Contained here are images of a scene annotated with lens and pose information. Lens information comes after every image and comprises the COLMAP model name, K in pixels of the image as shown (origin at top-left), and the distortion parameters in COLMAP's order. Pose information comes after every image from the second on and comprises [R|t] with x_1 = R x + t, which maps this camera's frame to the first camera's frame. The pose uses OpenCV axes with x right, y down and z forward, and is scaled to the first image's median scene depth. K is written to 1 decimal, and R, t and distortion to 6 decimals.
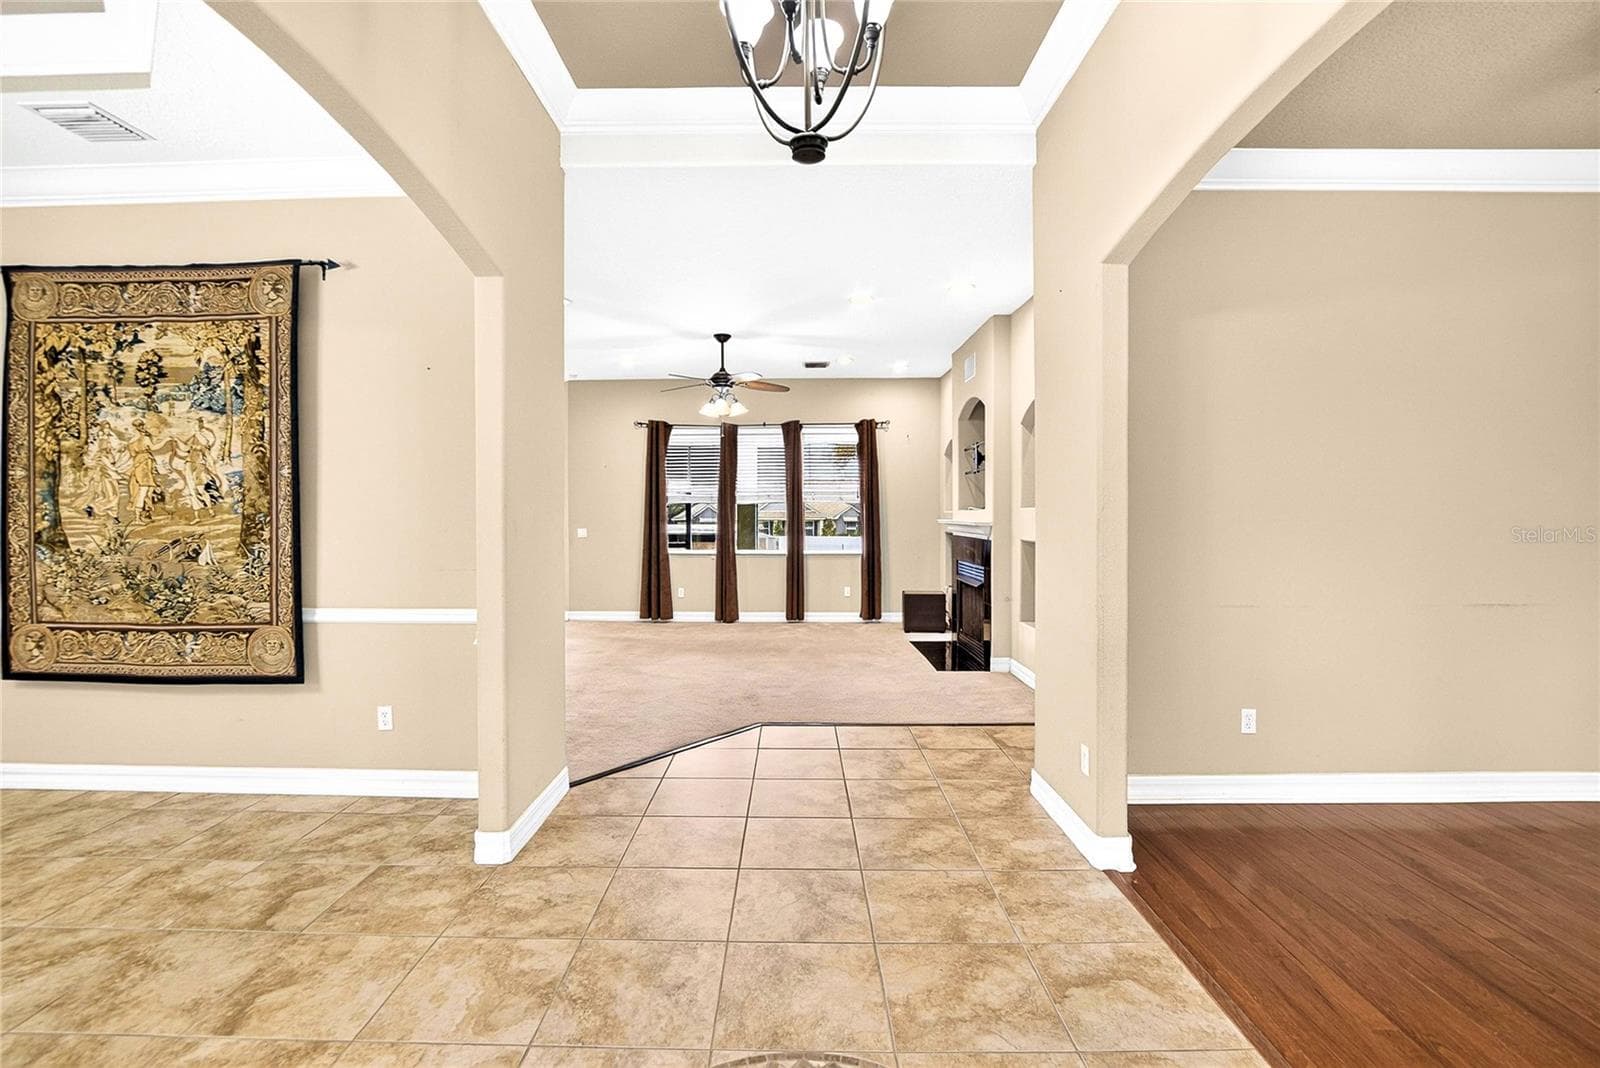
lens RADIAL K [[712.4, 0, 778.1], [0, 712.4, 515.8], [0, 0, 1]] dist [-0.032889, 0.006827]
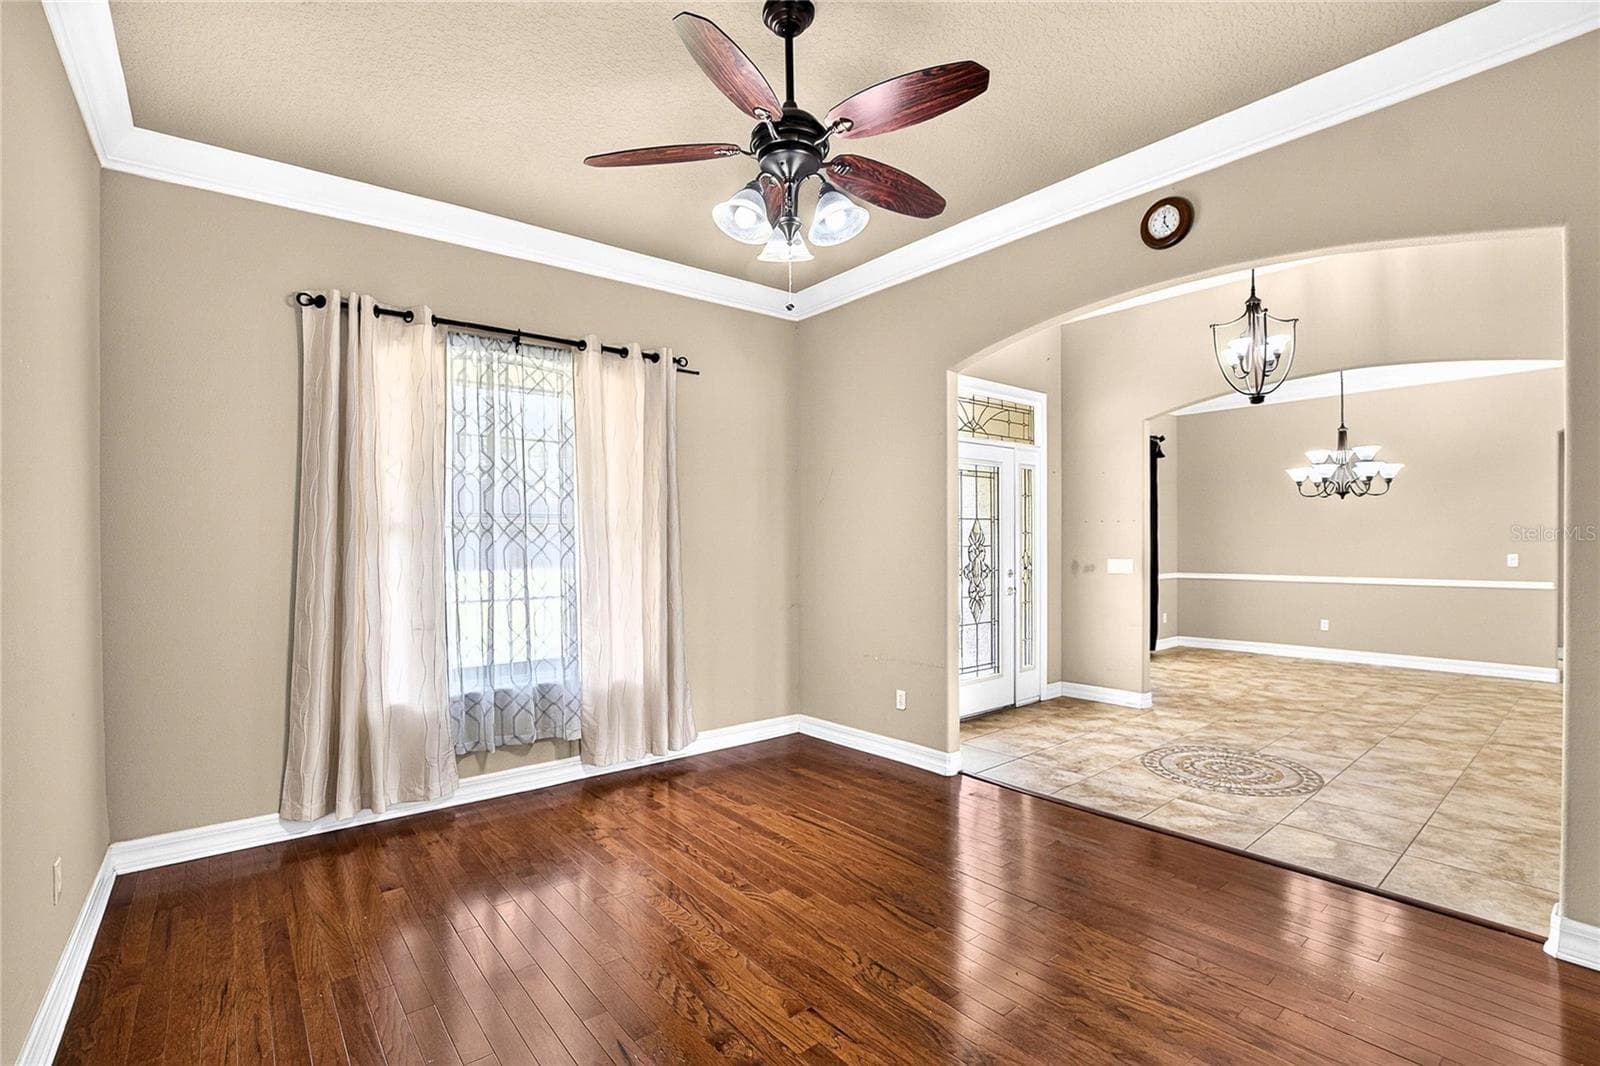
lens RADIAL K [[712.4, 0, 793.3], [0, 712.4, 542.2], [0, 0, 1]] dist [-0.032889, 0.006827]
pose [[-0.765380, 0.003078, -0.643571, 1.368938], [0.004459, 0.999990, -0.000520, 0.017075], [0.643563, -0.003268, -0.765386, 0.845086]]
